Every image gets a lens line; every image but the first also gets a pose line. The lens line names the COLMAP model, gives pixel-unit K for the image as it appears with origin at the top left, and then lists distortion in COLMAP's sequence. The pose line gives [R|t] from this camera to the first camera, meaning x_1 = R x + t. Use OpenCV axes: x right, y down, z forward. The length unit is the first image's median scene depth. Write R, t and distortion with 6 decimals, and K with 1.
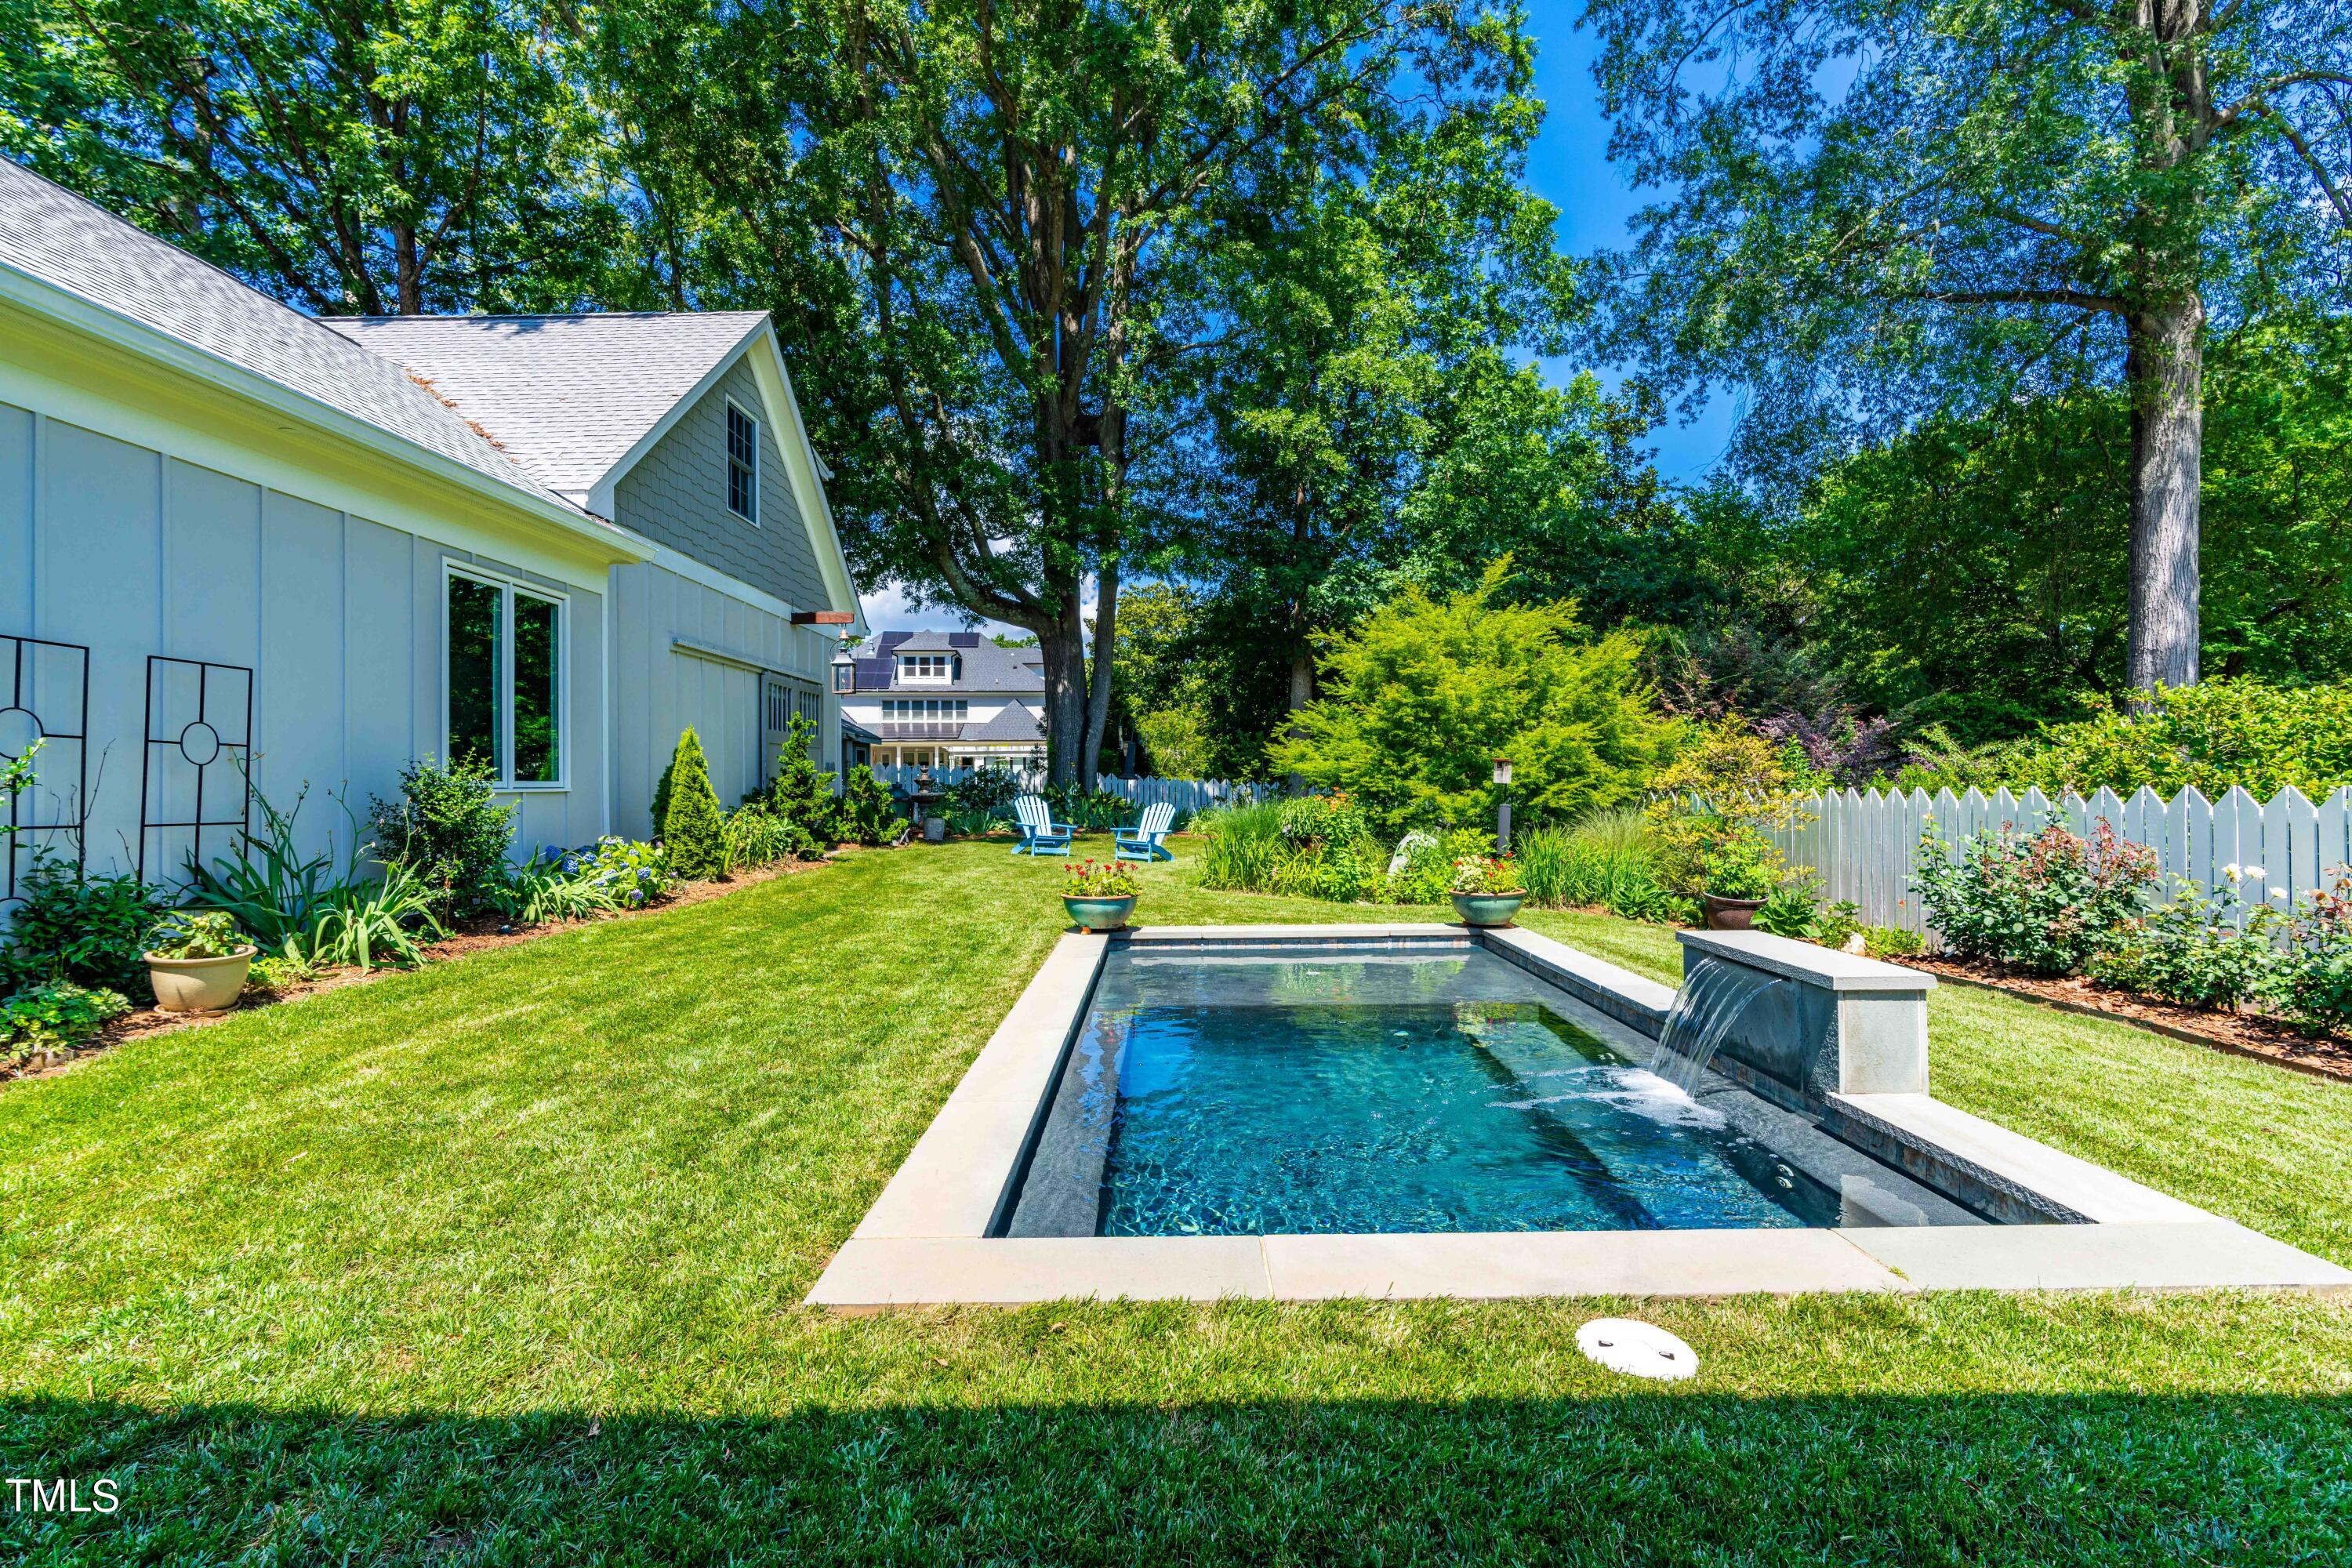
lens RADIAL K [[1066.8, 0, 1176.6], [0, 1066.8, 777.5], [0, 0, 1]] dist [-0.000853, 0.000077]
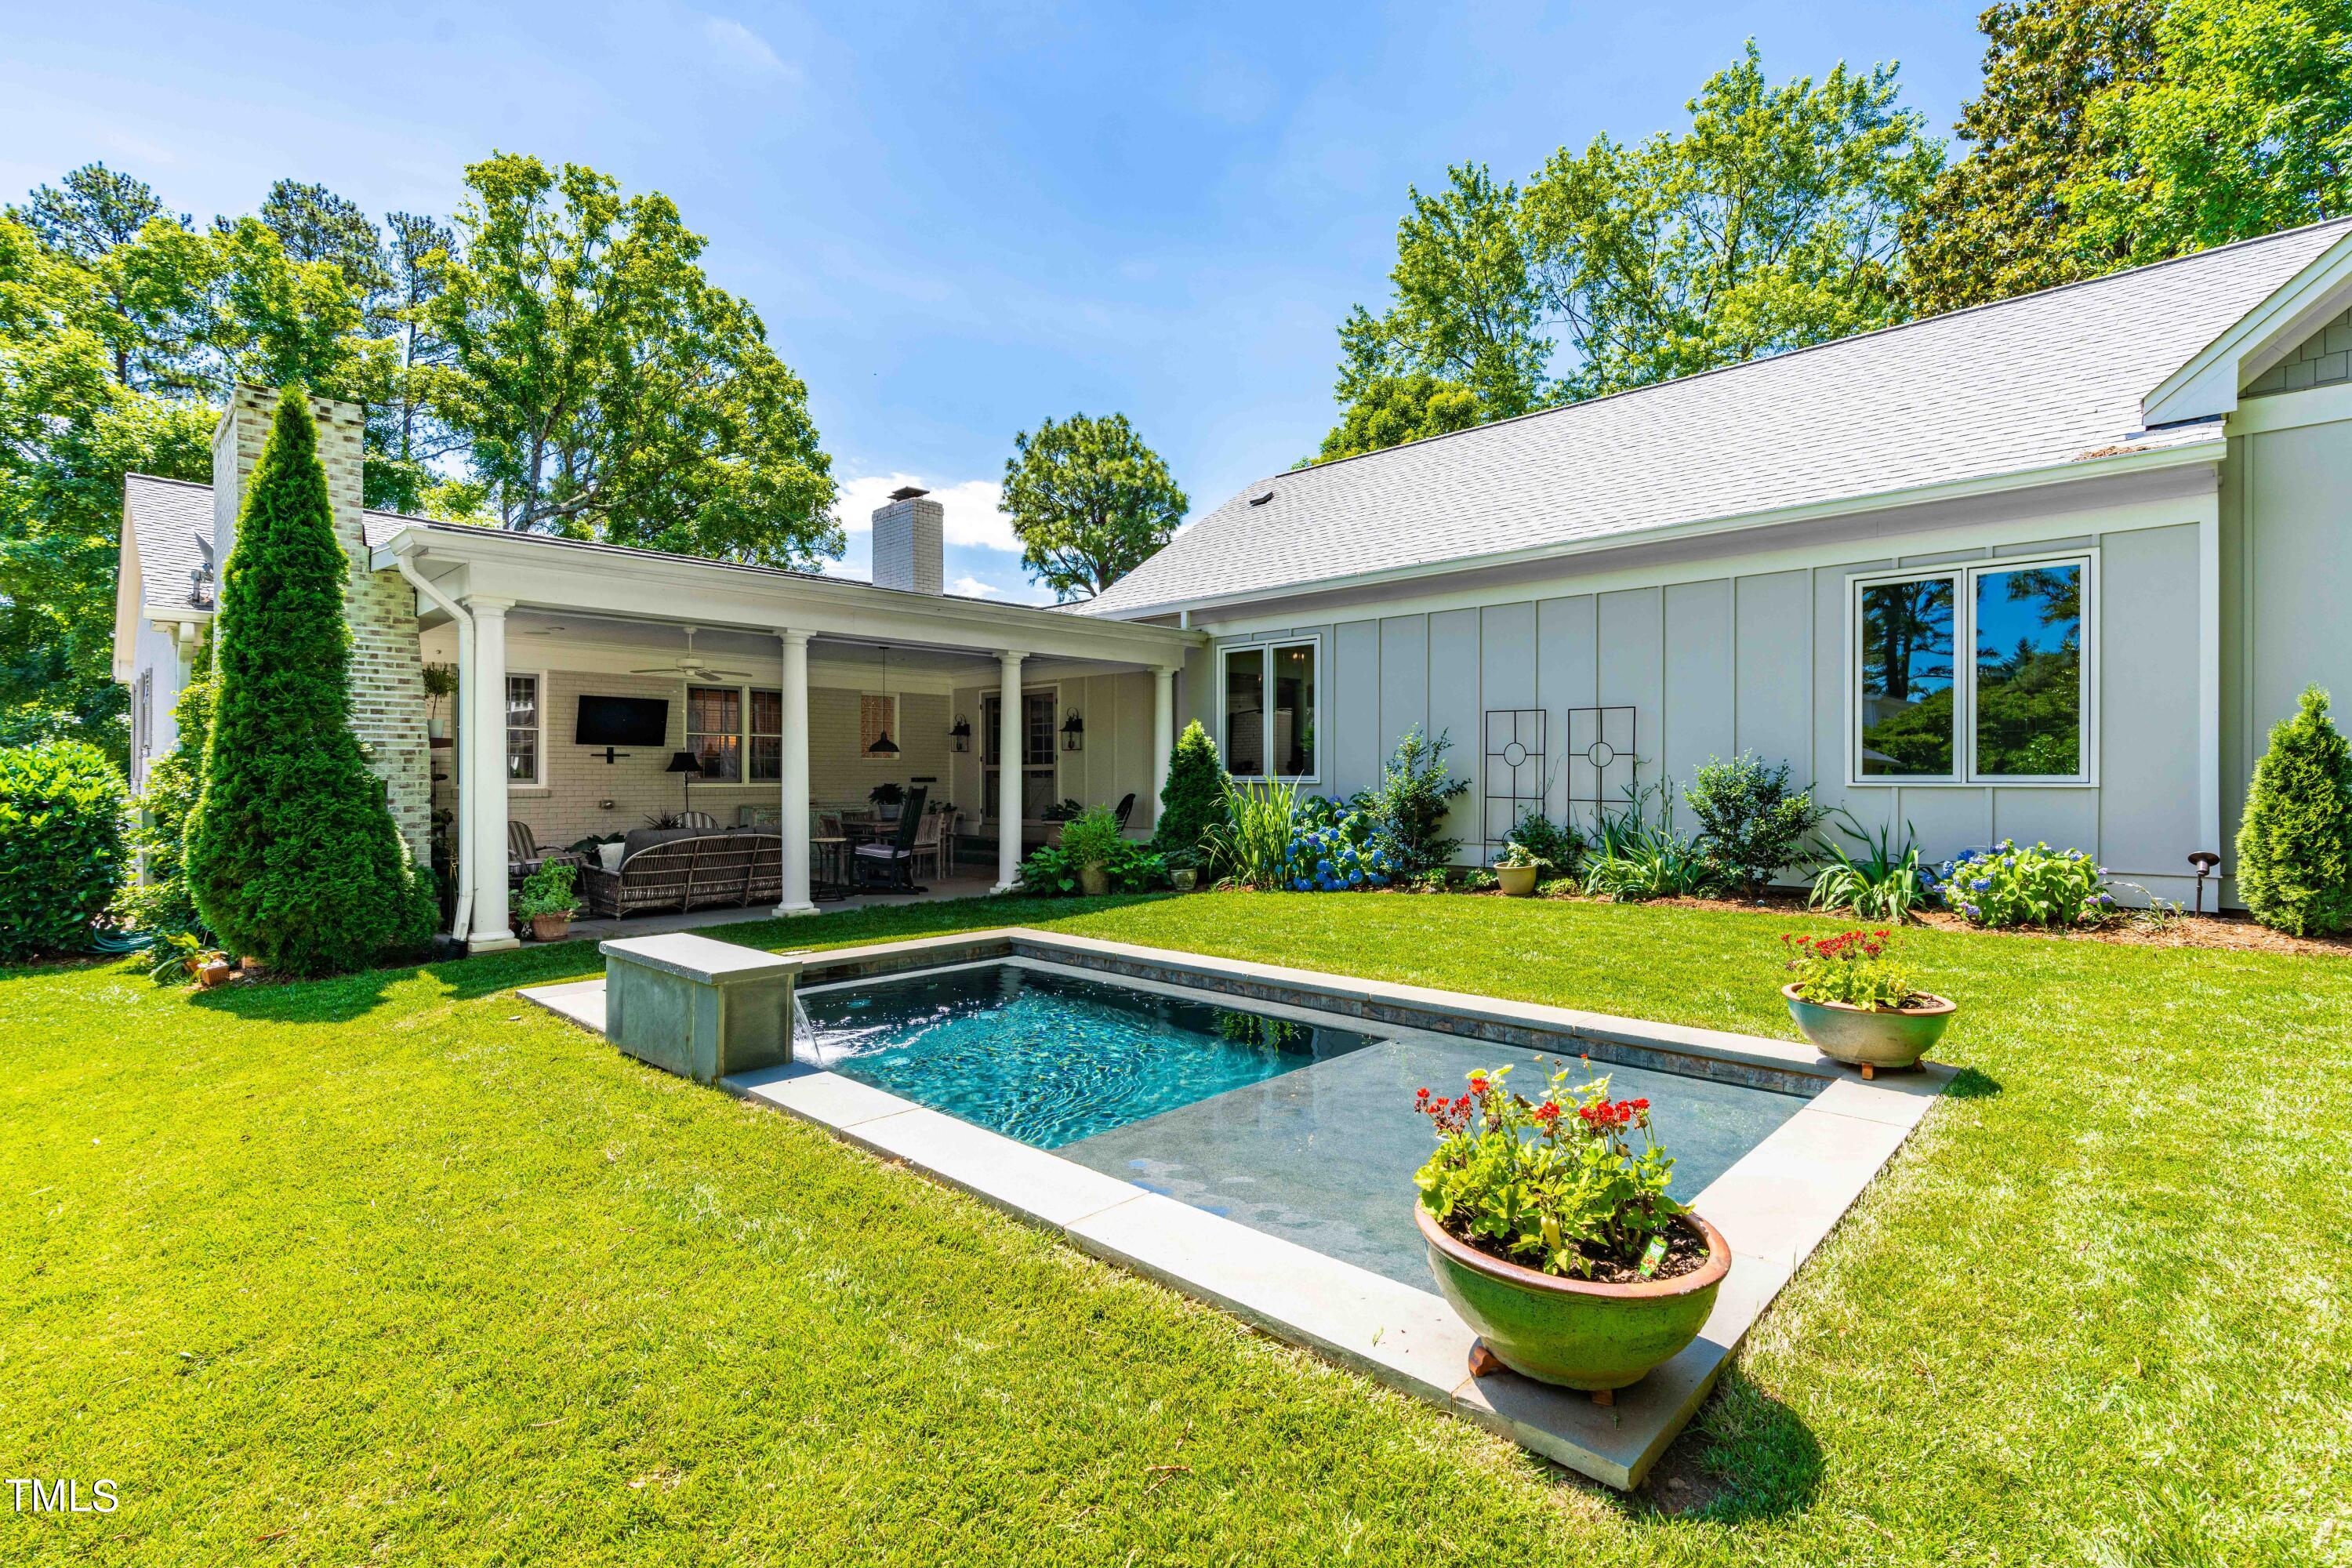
lens RADIAL K [[1066.8, 0, 1175.8], [0, 1066.8, 779.5], [0, 0, 1]] dist [-0.000853, 0.000077]
pose [[-0.692525, 0.002971, -0.721387, 0.384617], [-0.000008, 0.999991, 0.004126, 0.003122], [0.721394, 0.002863, -0.692519, 0.780978]]
